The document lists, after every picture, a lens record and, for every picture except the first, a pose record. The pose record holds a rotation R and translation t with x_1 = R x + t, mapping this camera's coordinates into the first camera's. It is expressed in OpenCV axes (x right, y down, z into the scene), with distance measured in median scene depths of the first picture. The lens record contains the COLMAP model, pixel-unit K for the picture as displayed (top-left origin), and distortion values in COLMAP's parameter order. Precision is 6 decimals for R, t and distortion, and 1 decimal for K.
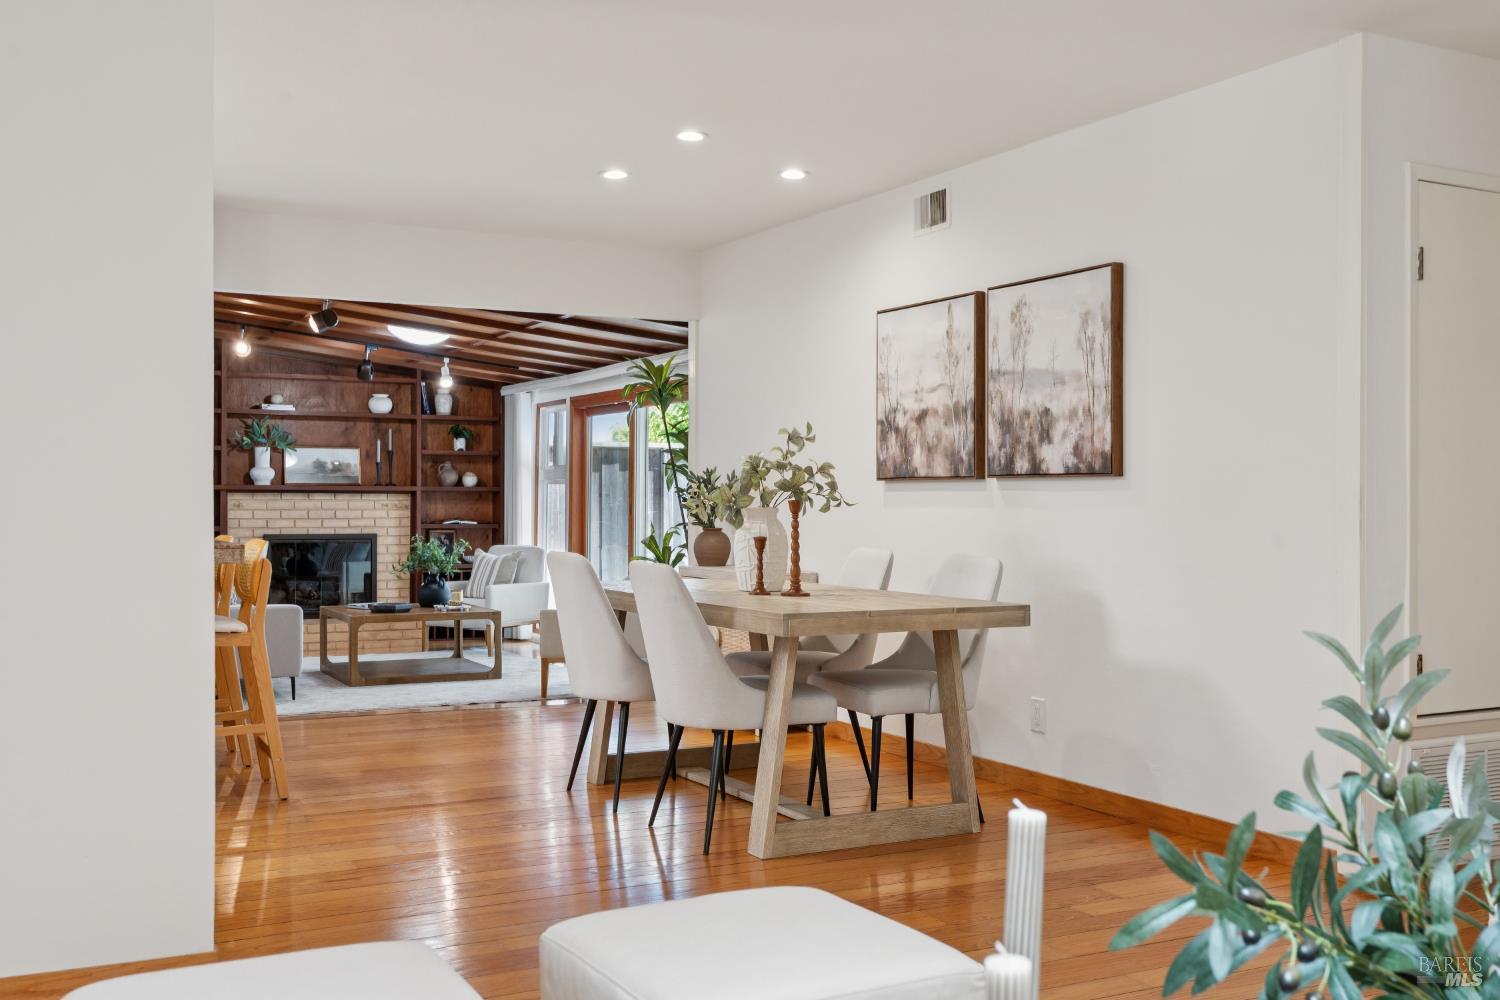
lens RADIAL K [[1508.9, 0, 754.5], [0, 1508.9, 504.7], [0, 0, 1]] dist [-0.012130, 0.000000]
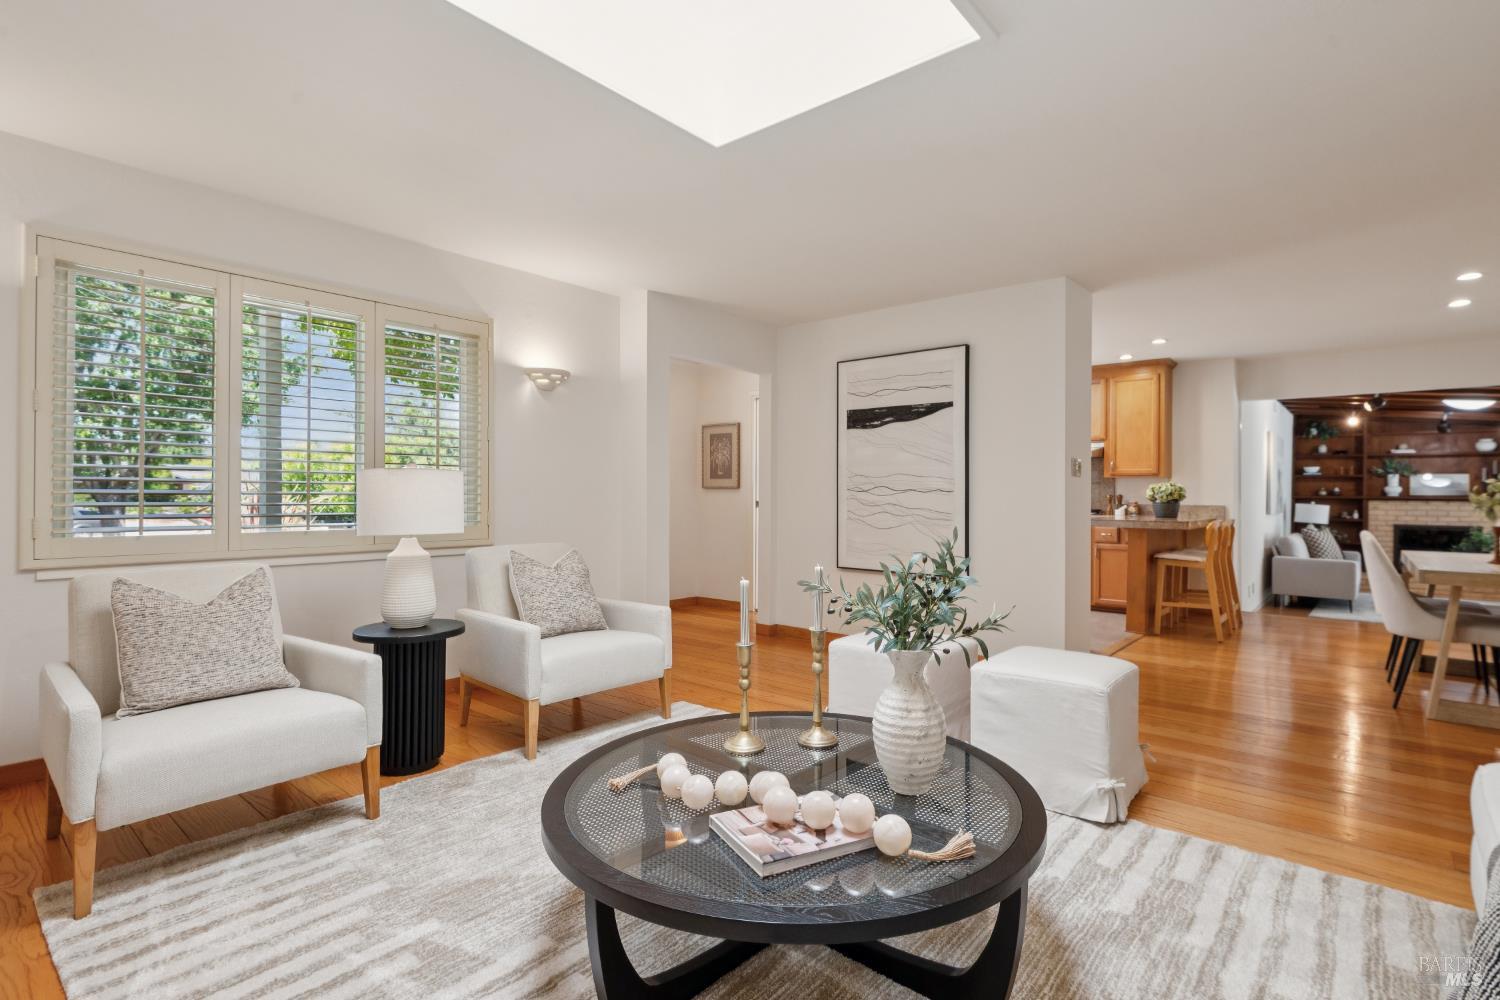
lens RADIAL K [[717.9, 0, 757.3], [0, 717.9, 494.5], [0, 0, 1]] dist [-0.014724, -0.000265]
pose [[0.380743, -0.003070, -0.924676, 0.158059], [-0.012174, 0.999891, -0.008332, 0.000994], [0.924601, 0.014429, 0.380664, 0.003727]]
